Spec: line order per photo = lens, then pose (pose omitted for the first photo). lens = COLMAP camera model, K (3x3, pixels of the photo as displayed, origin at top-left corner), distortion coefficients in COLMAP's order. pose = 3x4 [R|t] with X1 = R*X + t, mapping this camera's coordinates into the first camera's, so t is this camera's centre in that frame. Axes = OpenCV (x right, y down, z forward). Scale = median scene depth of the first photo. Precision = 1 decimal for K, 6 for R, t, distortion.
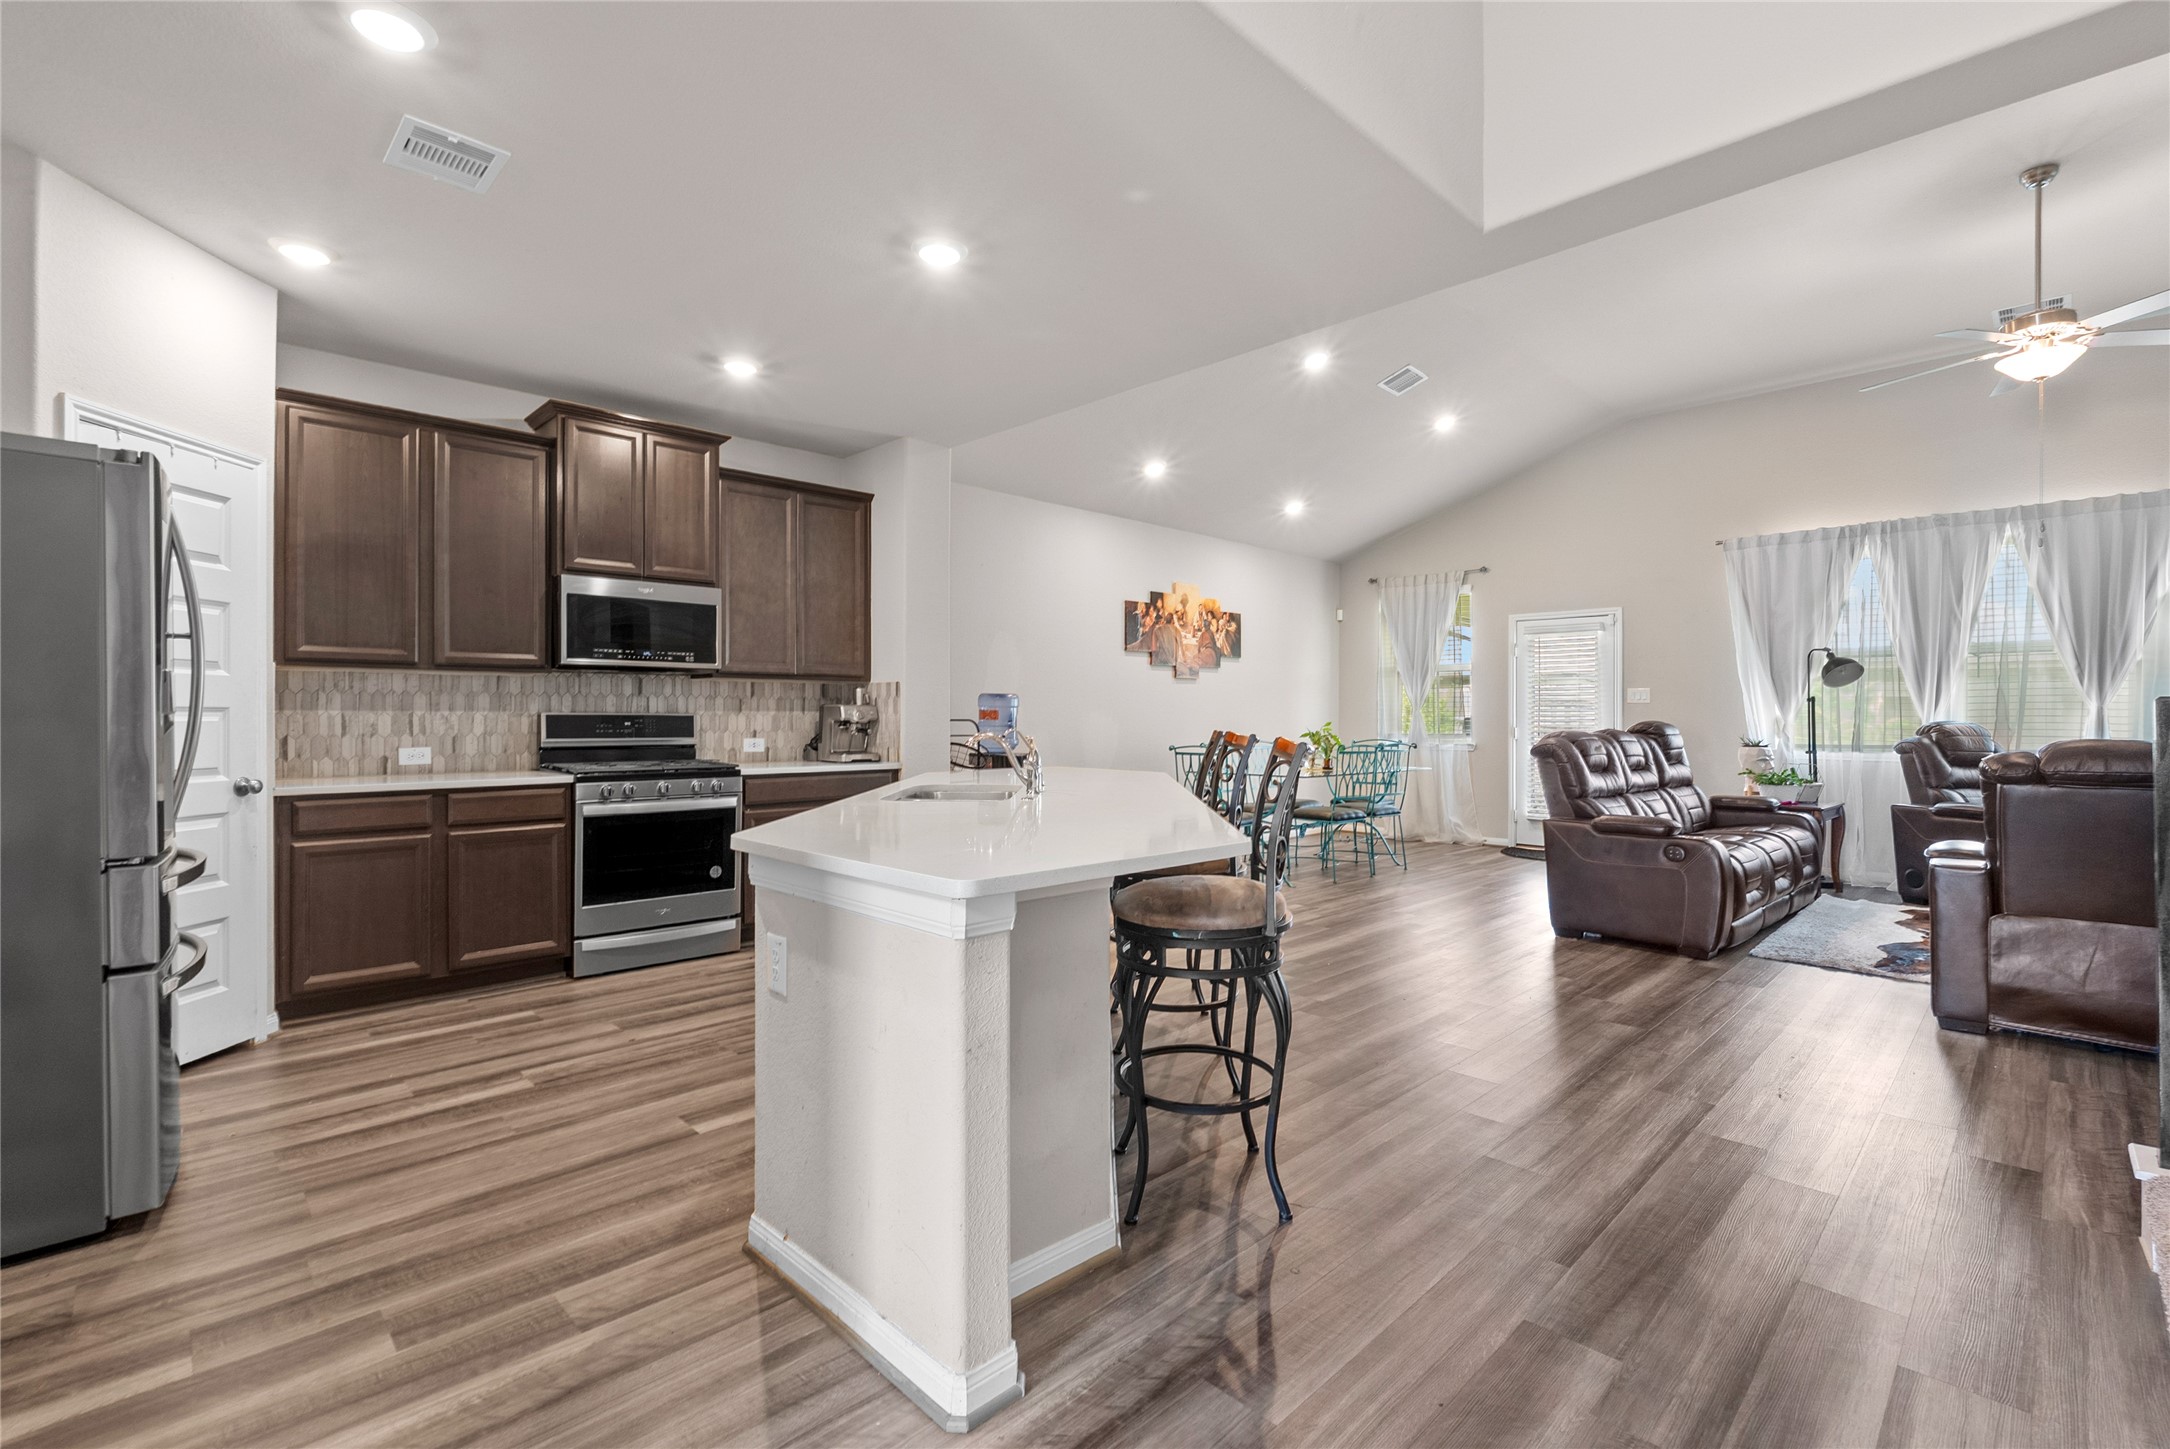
lens RADIAL K [[967.0, 0, 1092.0], [0, 967.0, 715.6], [0, 0, 1]] dist [-0.008654, 0.000937]
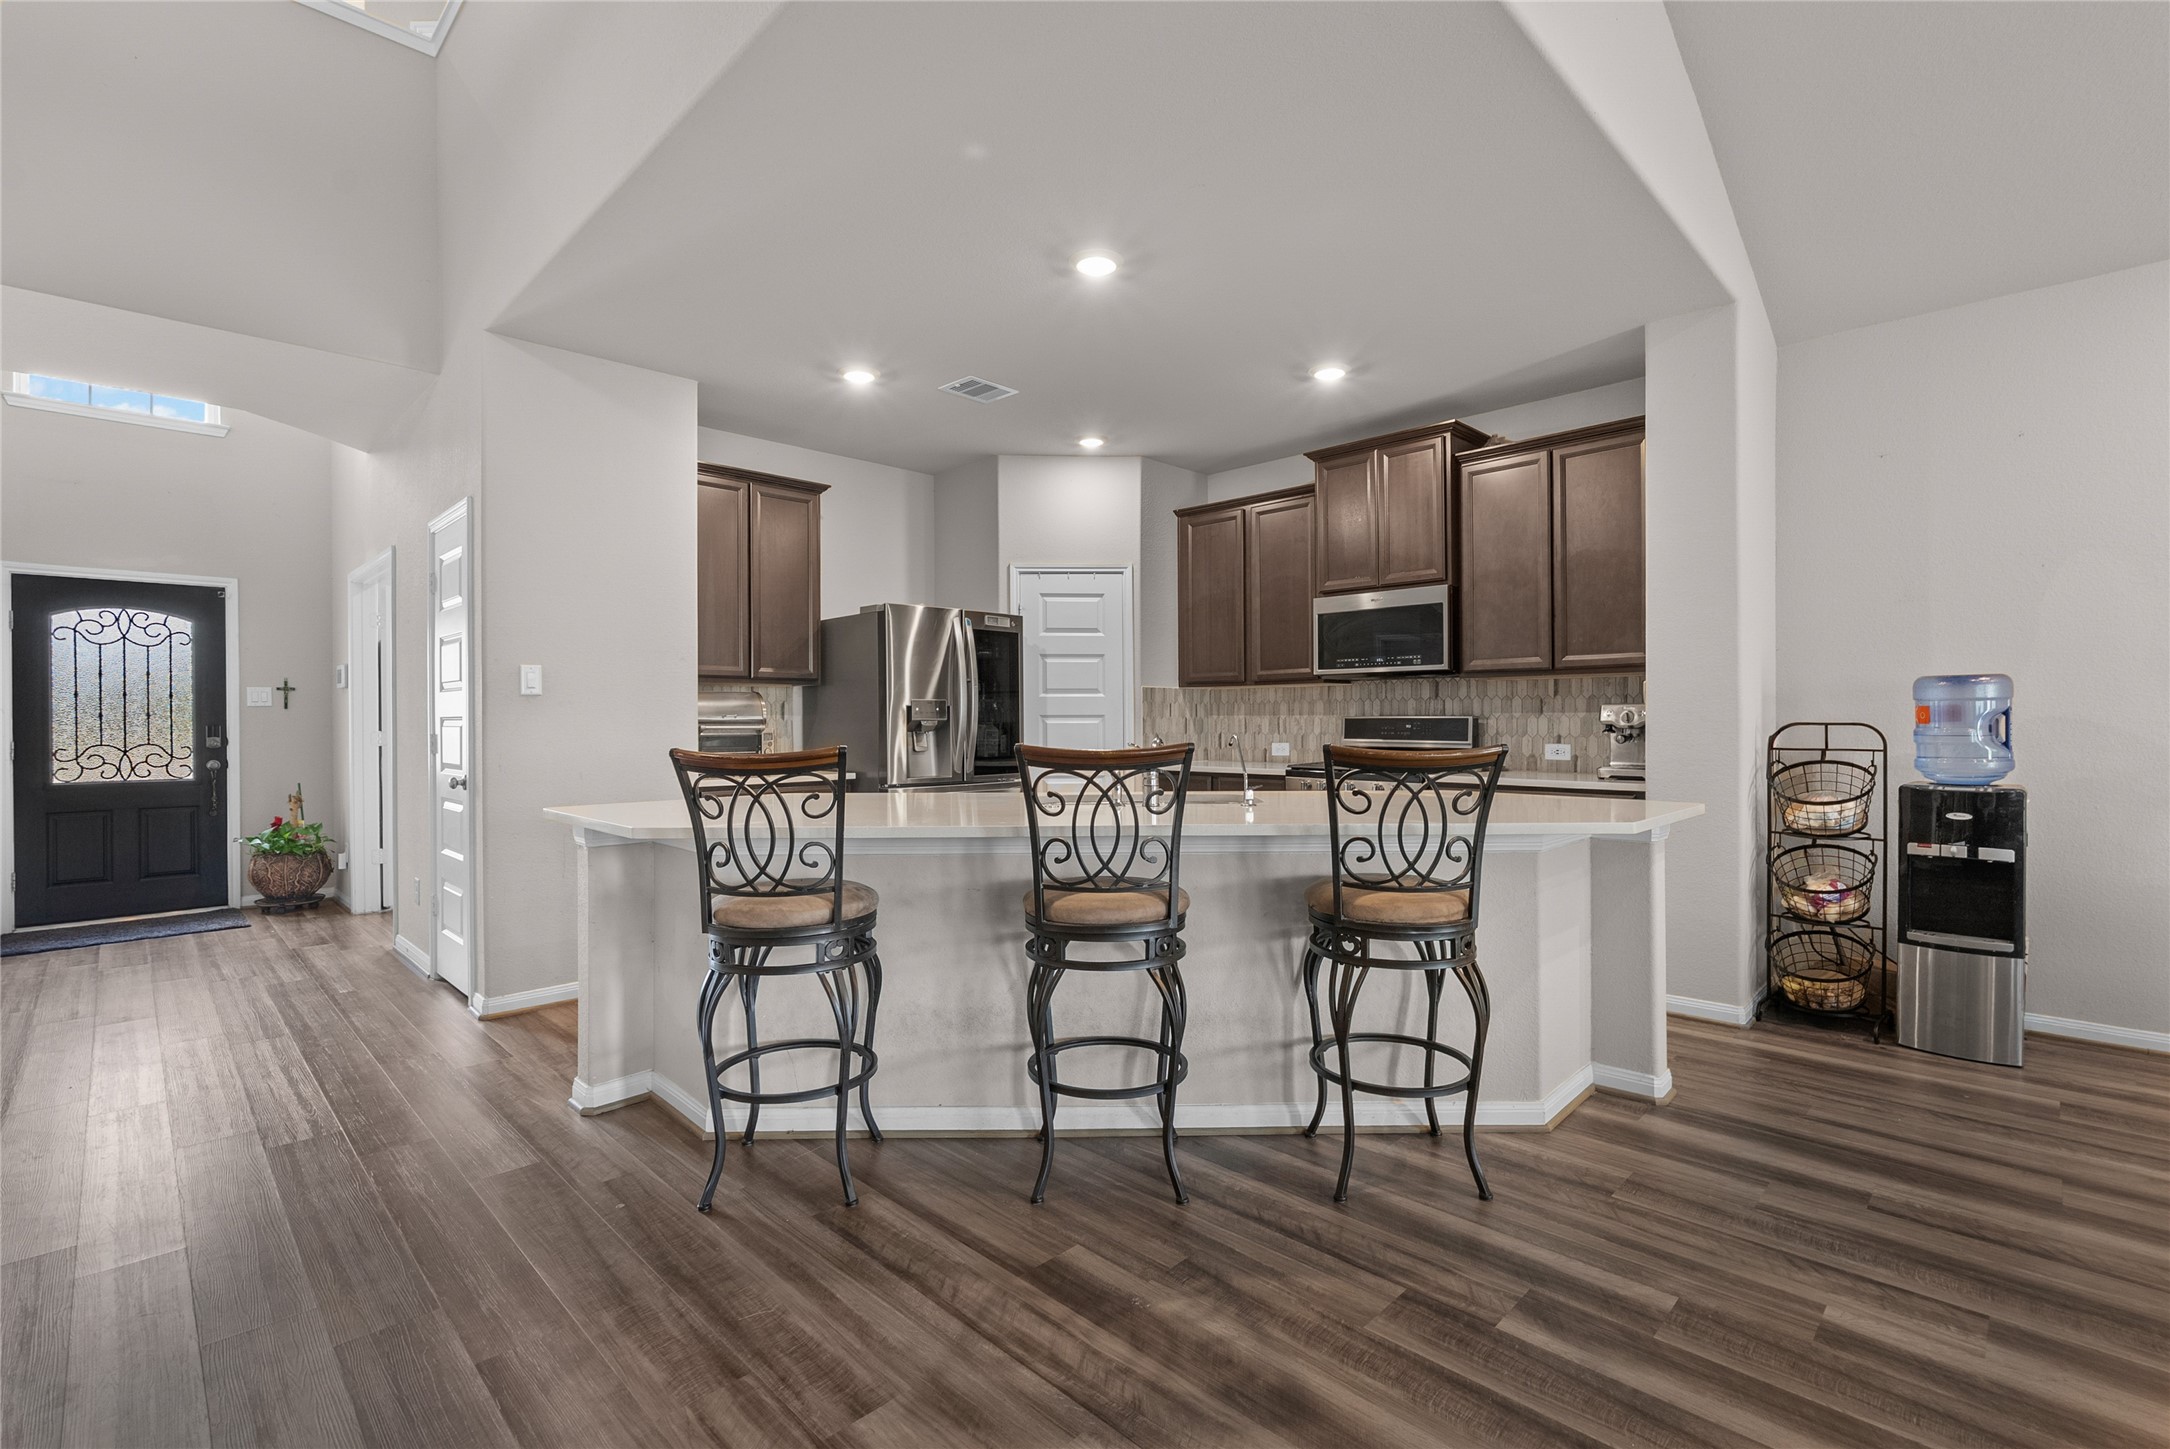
lens RADIAL K [[967.0, 0, 1089.2], [0, 967.0, 723.1], [0, 0, 1]] dist [-0.008654, 0.000937]
pose [[0.003840, 0.003761, -0.999986, 0.595951], [0.004643, 0.999982, 0.003779, -0.000603], [0.999982, -0.004658, 0.003822, 0.680535]]
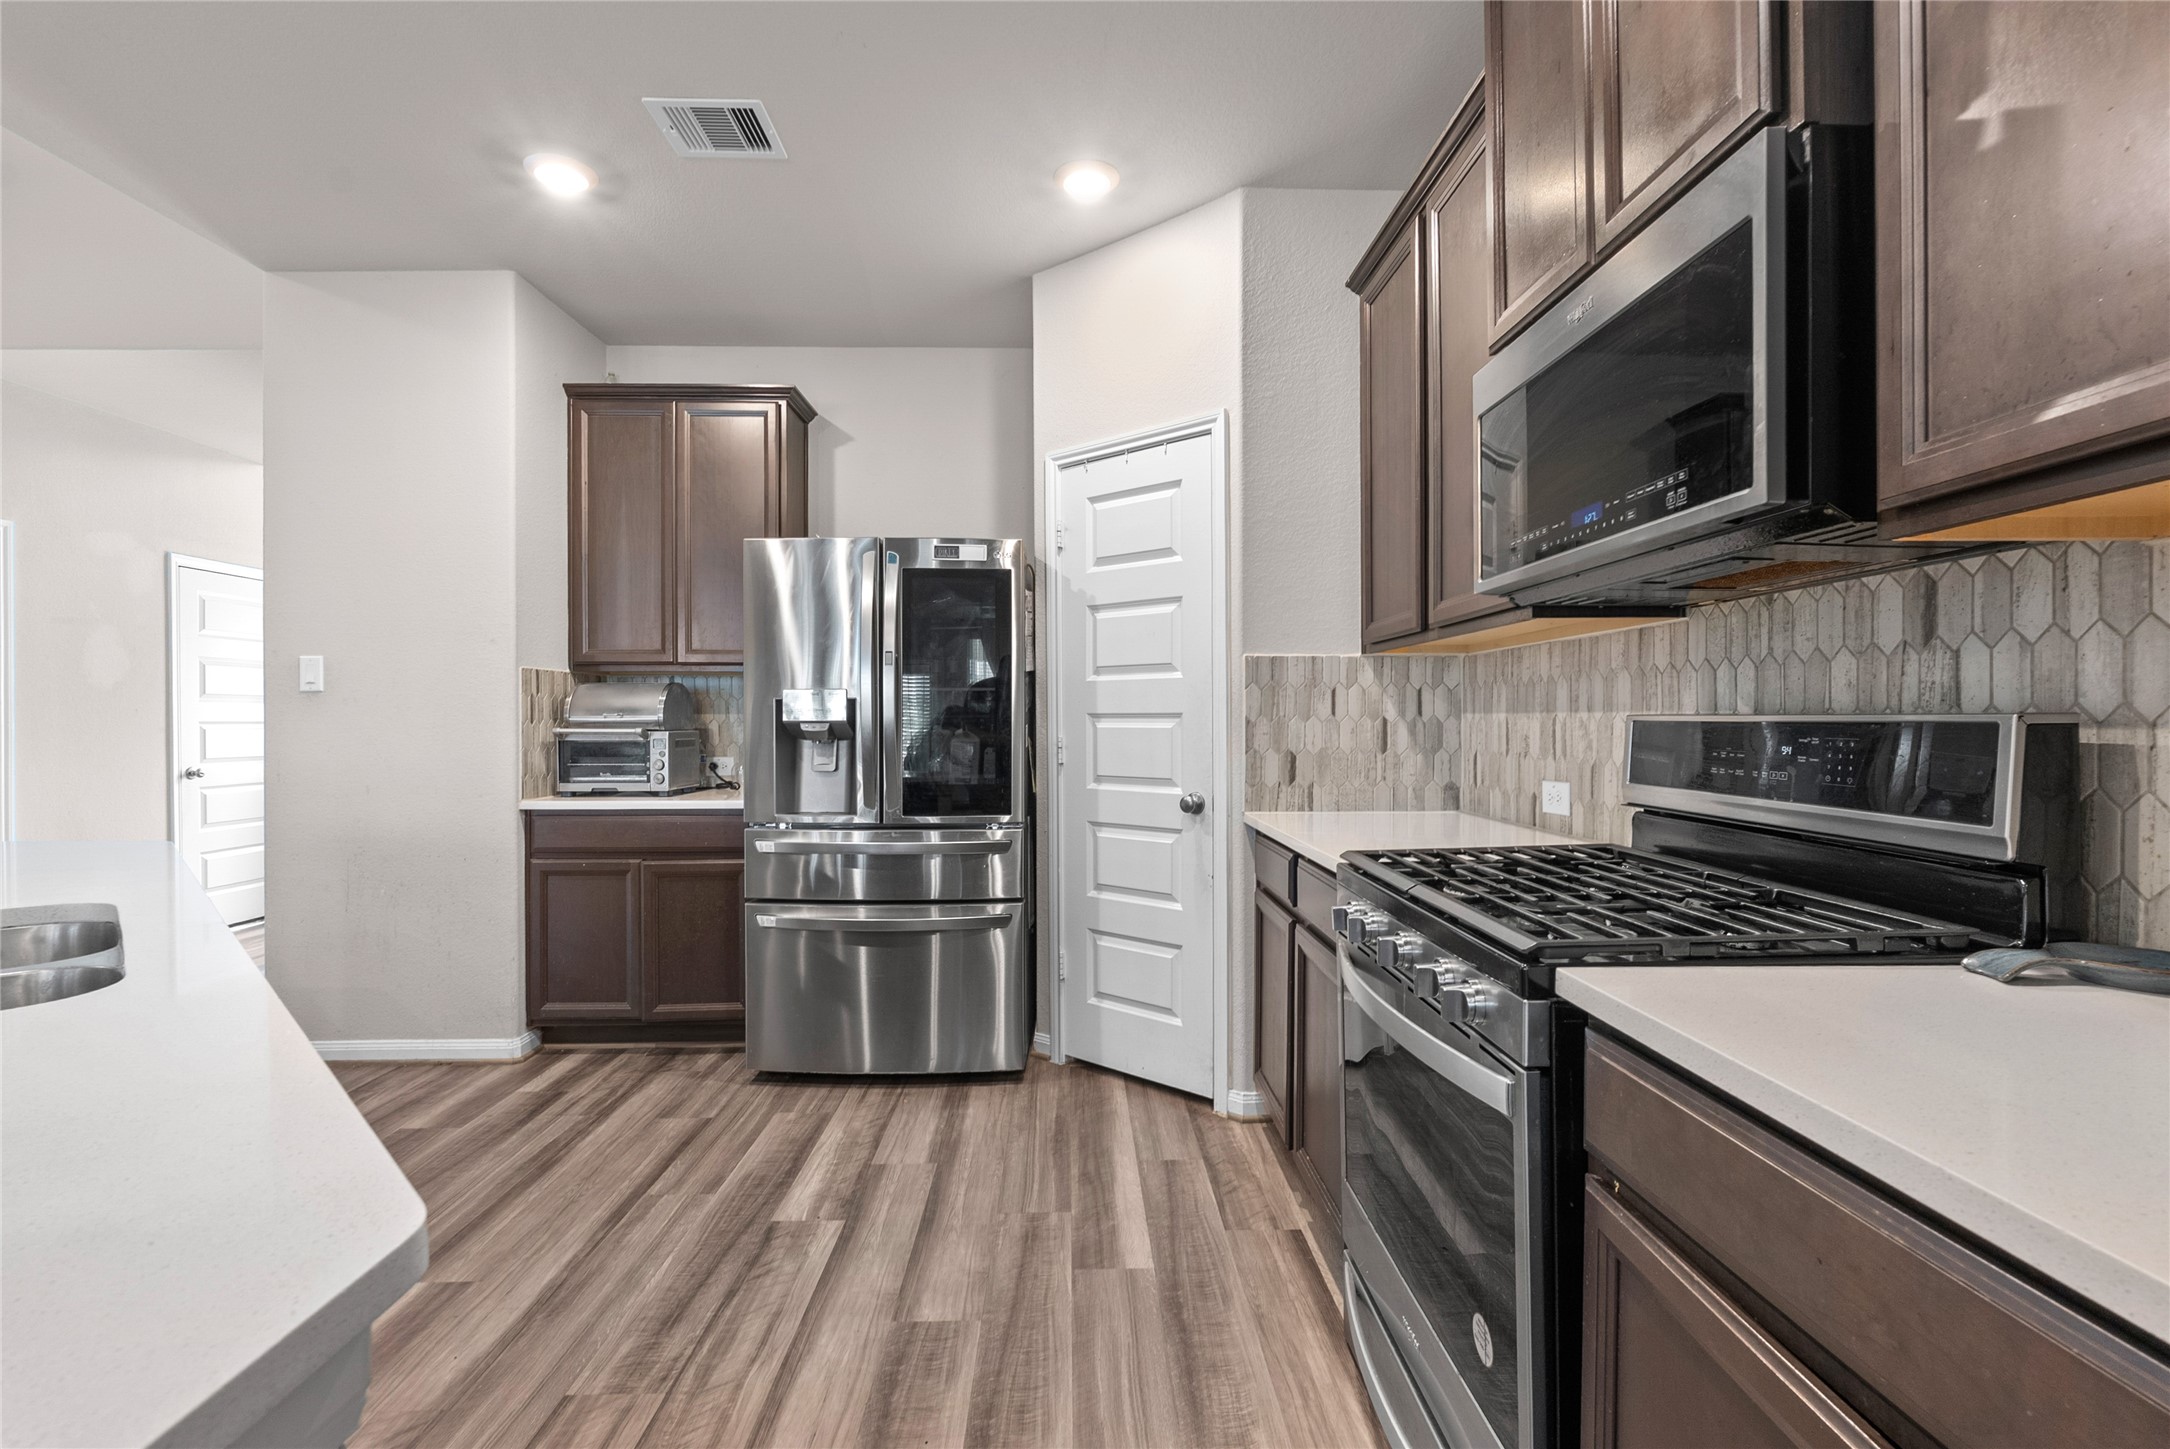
lens RADIAL K [[967.0, 0, 1093.9], [0, 967.0, 725.5], [0, 0, 1]] dist [-0.008654, 0.000937]
pose [[-0.685677, 0.003890, -0.727896, -0.135573], [0.001878, 0.999992, 0.003575, -0.000429], [0.727904, 0.001084, -0.685678, 1.098664]]
